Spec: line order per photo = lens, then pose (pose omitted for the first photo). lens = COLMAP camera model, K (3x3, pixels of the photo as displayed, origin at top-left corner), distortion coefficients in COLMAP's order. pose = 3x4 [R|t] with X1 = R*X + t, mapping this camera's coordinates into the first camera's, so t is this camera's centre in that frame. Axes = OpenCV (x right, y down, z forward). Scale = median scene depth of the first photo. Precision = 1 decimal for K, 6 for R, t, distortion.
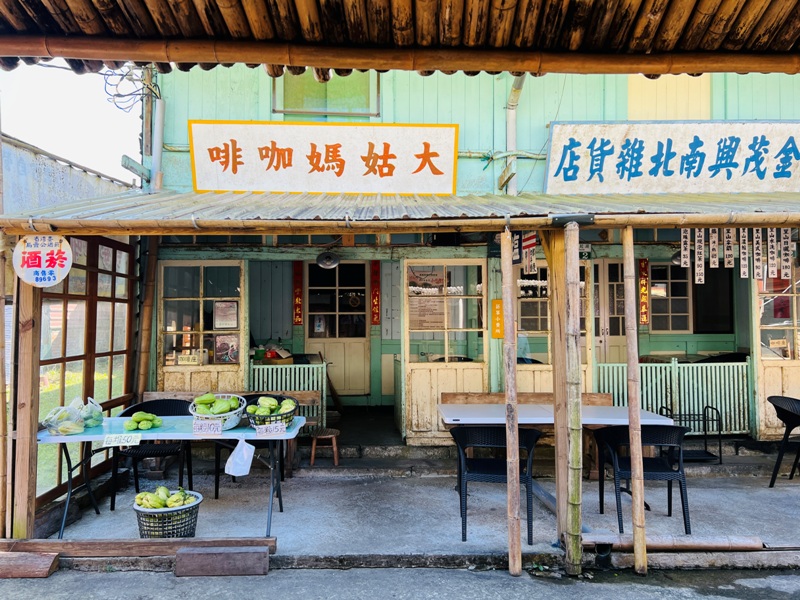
lens RADIAL K [[599.6, 0, 400.0], [0, 599.6, 300.0], [0, 0, 1]] dist [0.062589, -0.075364]
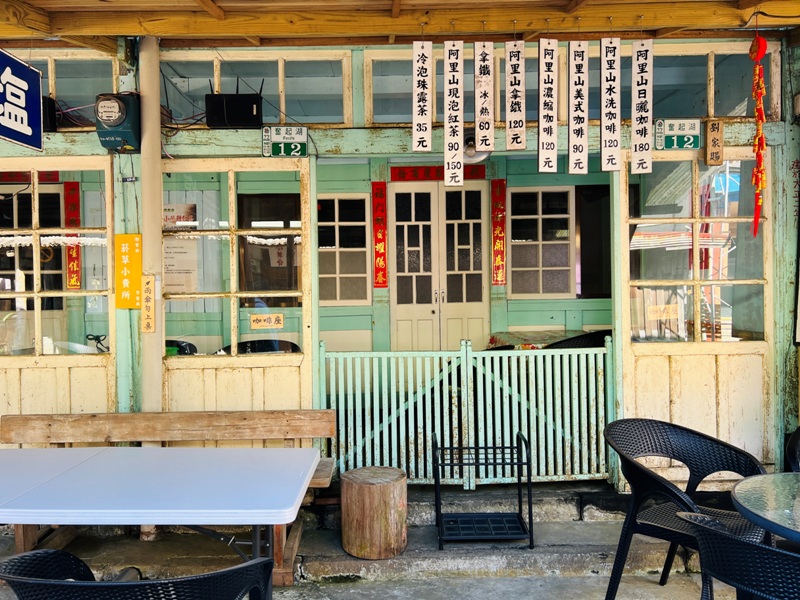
lens RADIAL K [[607.6, 0, 400.0], [0, 607.6, 300.0], [0, 0, 1]] dist [0.059075, -0.086220]
pose [[0.999910, -0.010355, -0.008570, 0.404925], [0.010751, 0.998814, 0.047493, 0.033246], [0.008068, -0.047580, 0.998835, 0.469856]]
